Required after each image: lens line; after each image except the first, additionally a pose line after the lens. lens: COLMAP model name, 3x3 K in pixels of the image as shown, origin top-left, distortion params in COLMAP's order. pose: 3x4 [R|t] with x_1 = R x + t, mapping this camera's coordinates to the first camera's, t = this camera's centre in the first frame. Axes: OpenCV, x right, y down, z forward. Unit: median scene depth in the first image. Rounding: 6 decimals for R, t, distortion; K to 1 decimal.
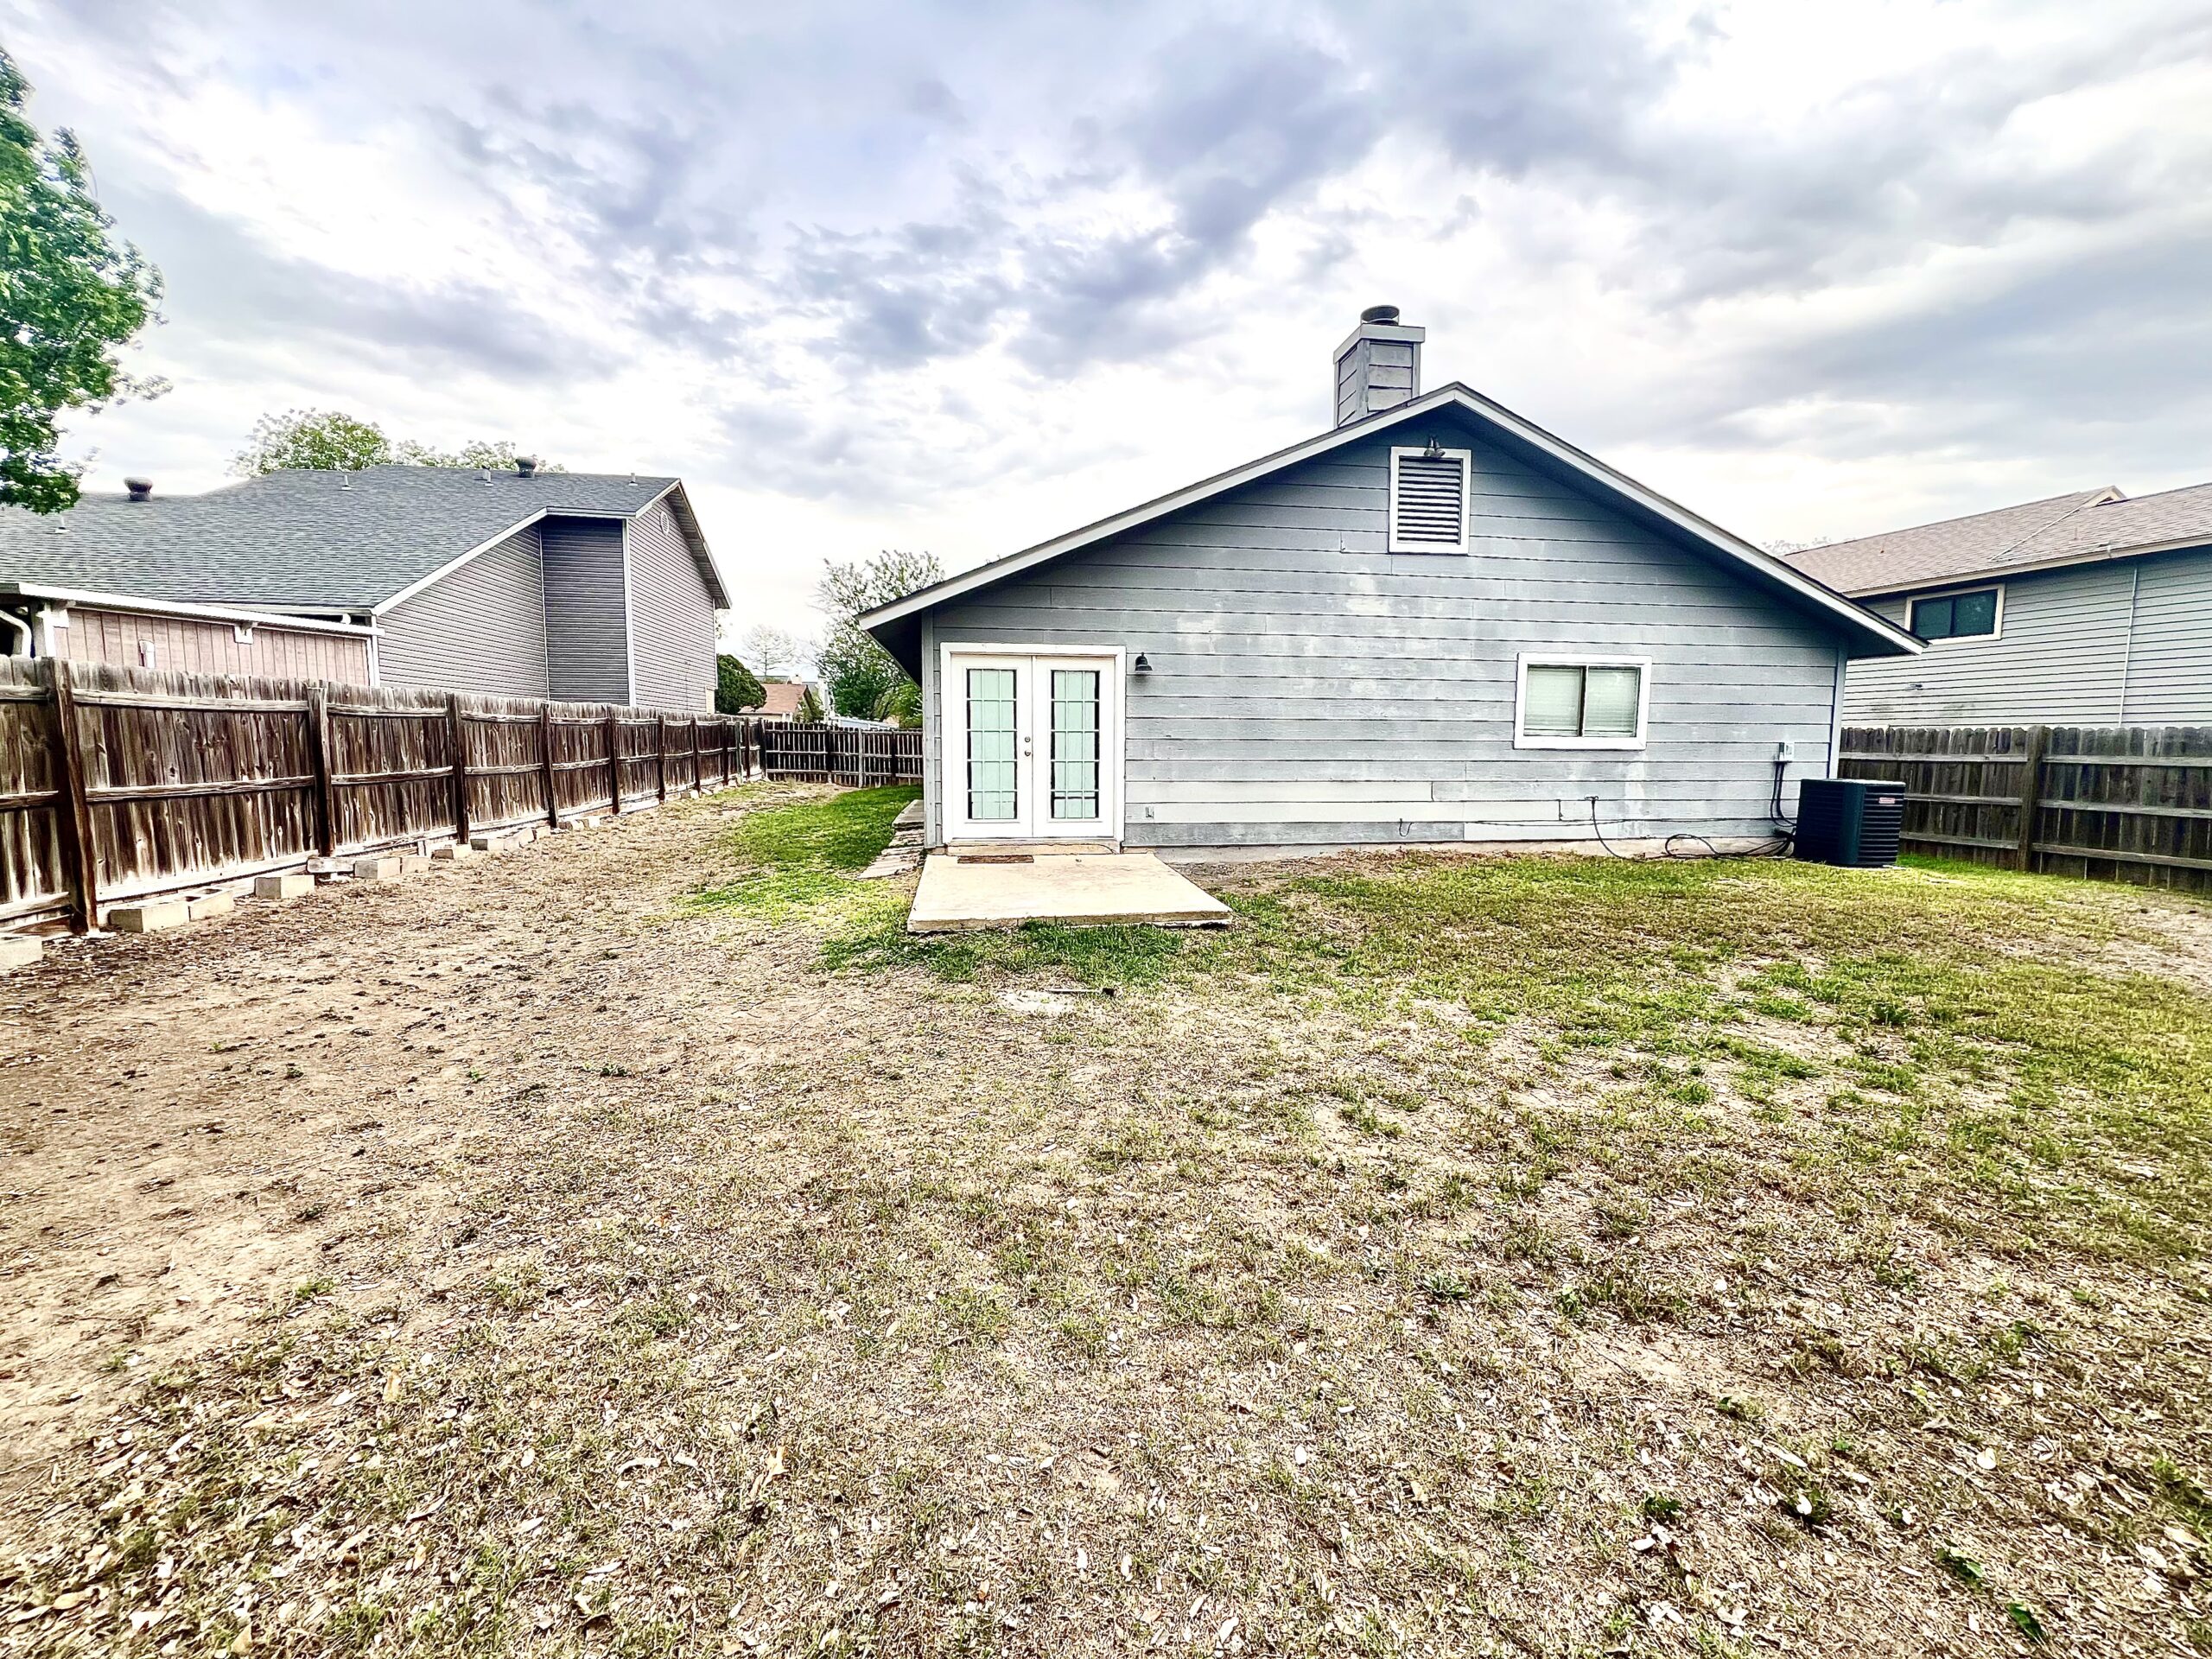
lens RADIAL K [[889.7, 0, 1105.2], [0, 889.7, 831.0], [0, 0, 1]] dist [-0.000761, -0.000068]
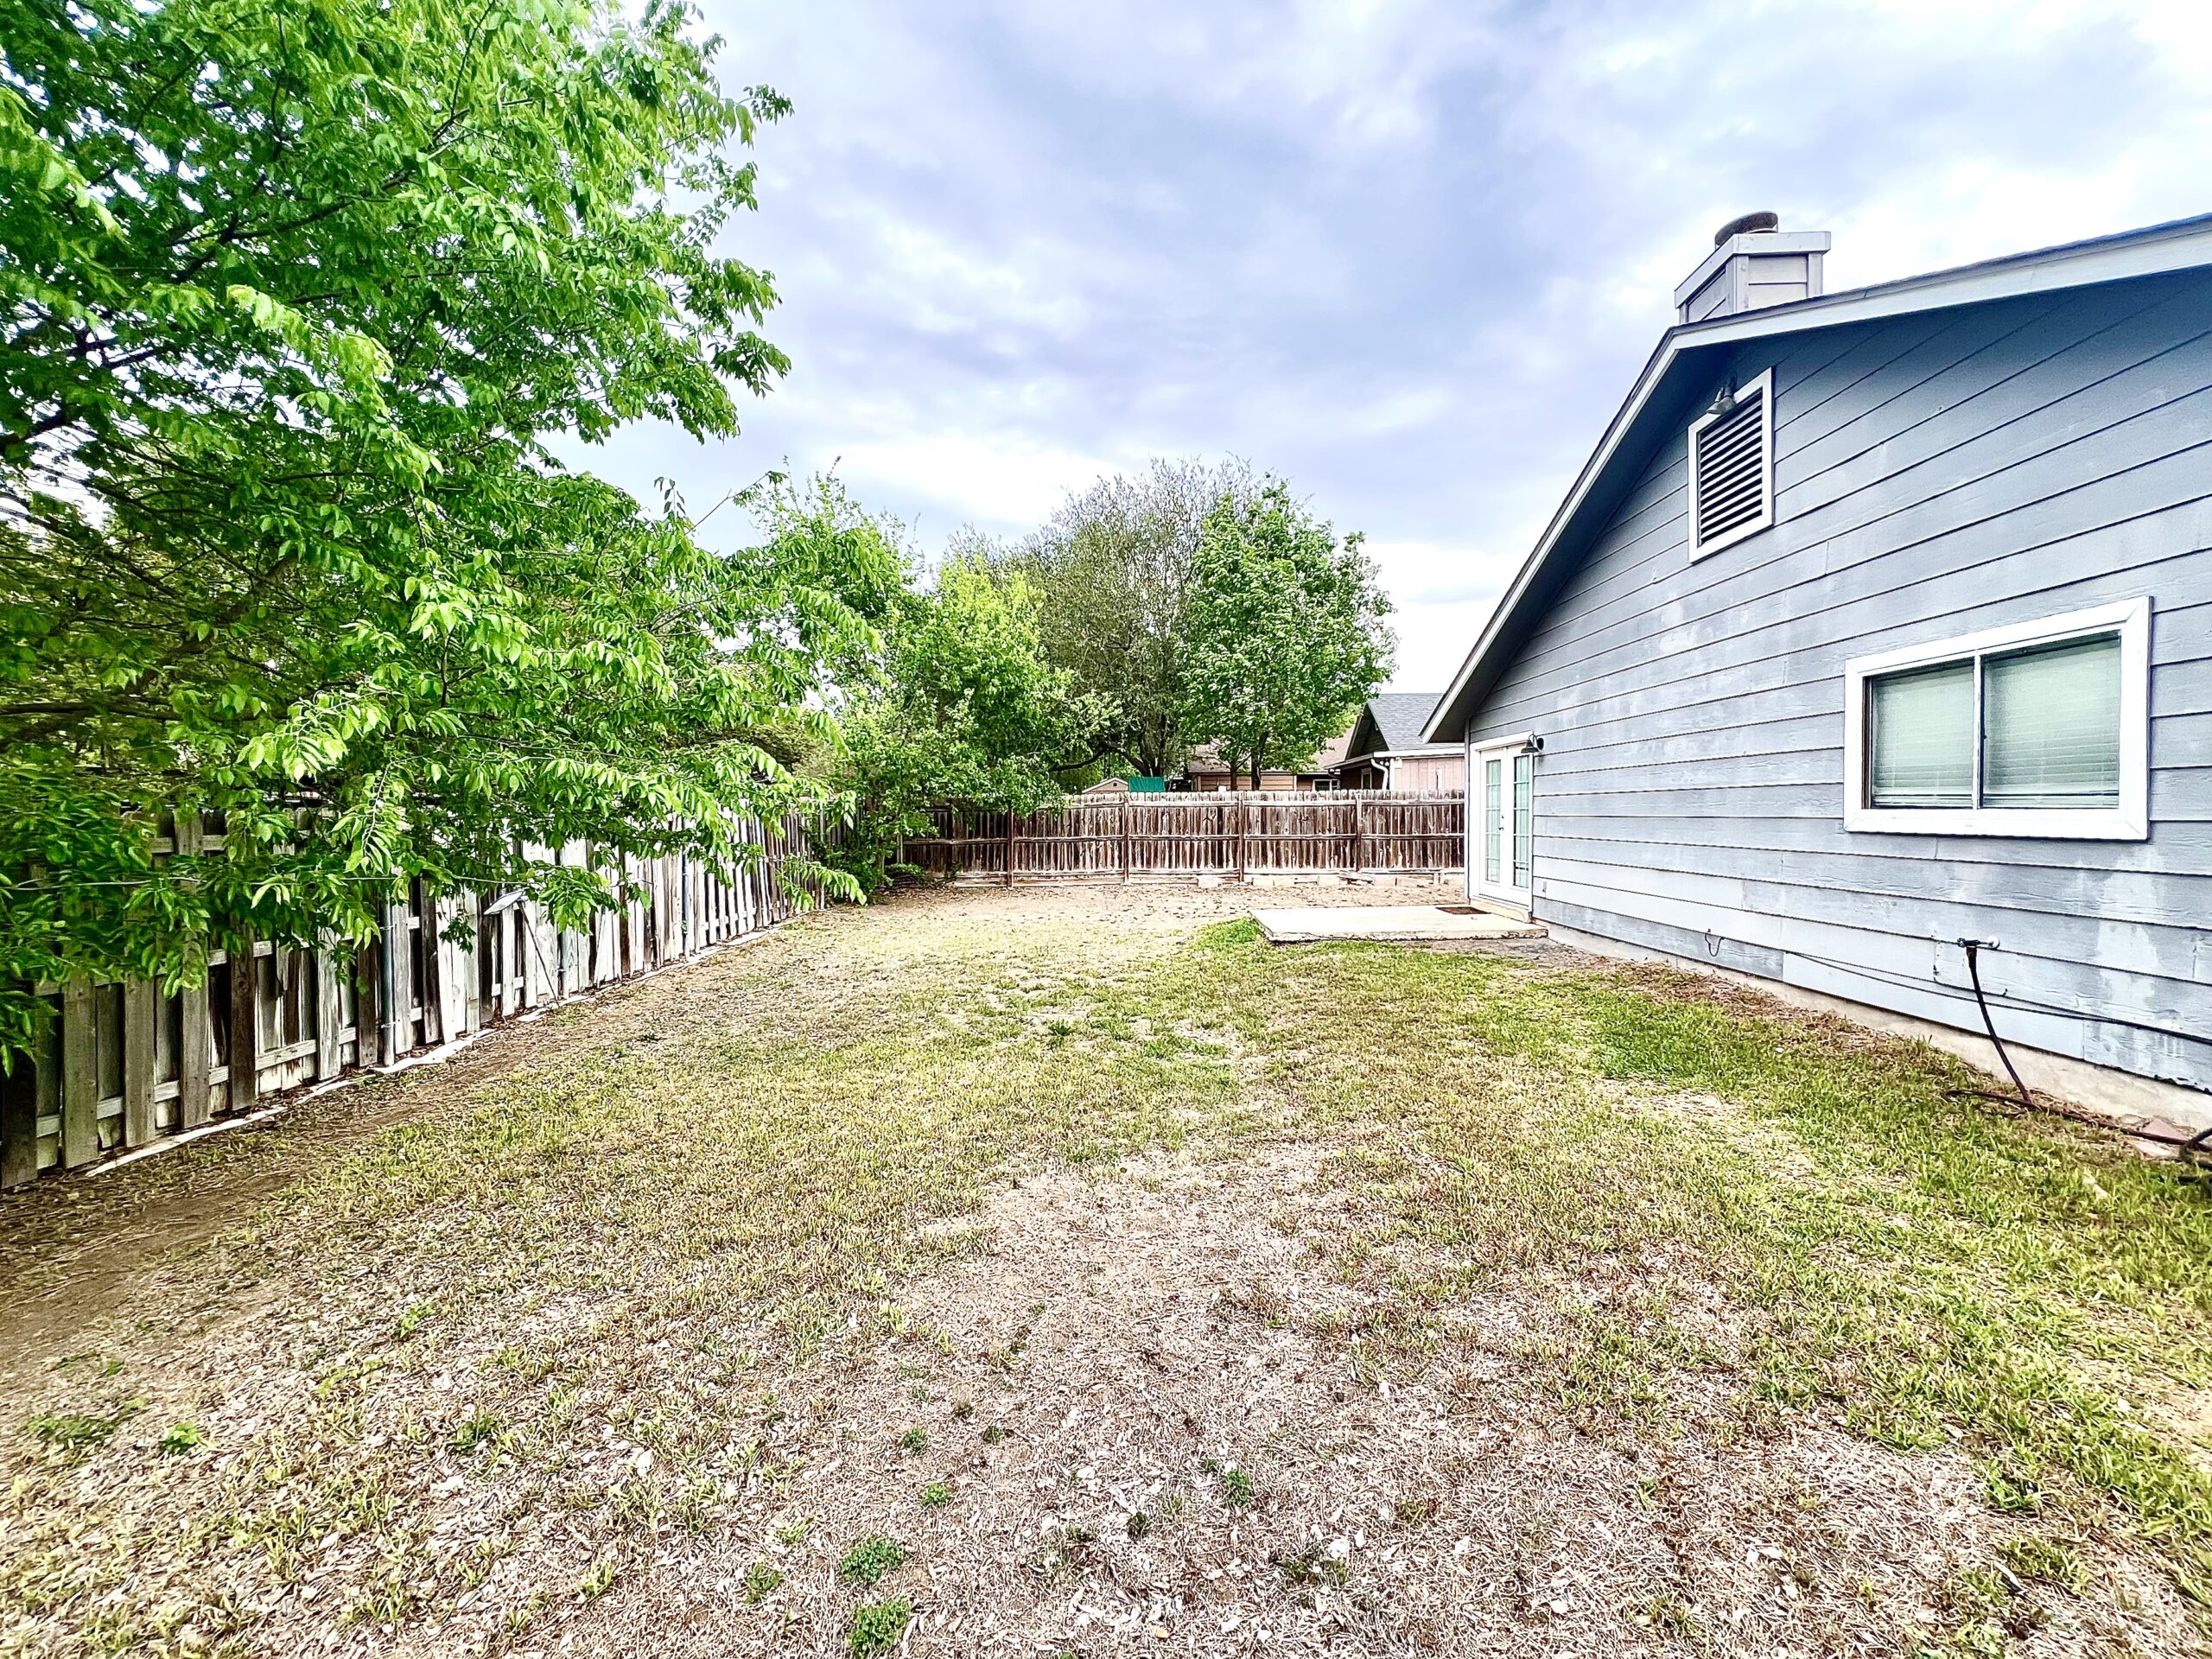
lens RADIAL K [[889.7, 0, 1105.1], [0, 889.7, 824.6], [0, 0, 1]] dist [-0.000761, -0.000068]
pose [[-0.196263, 0.007793, -0.980520, 1.122161], [-0.096916, 0.994918, 0.027307, -0.069393], [0.975750, 0.100387, -0.194511, 0.678432]]
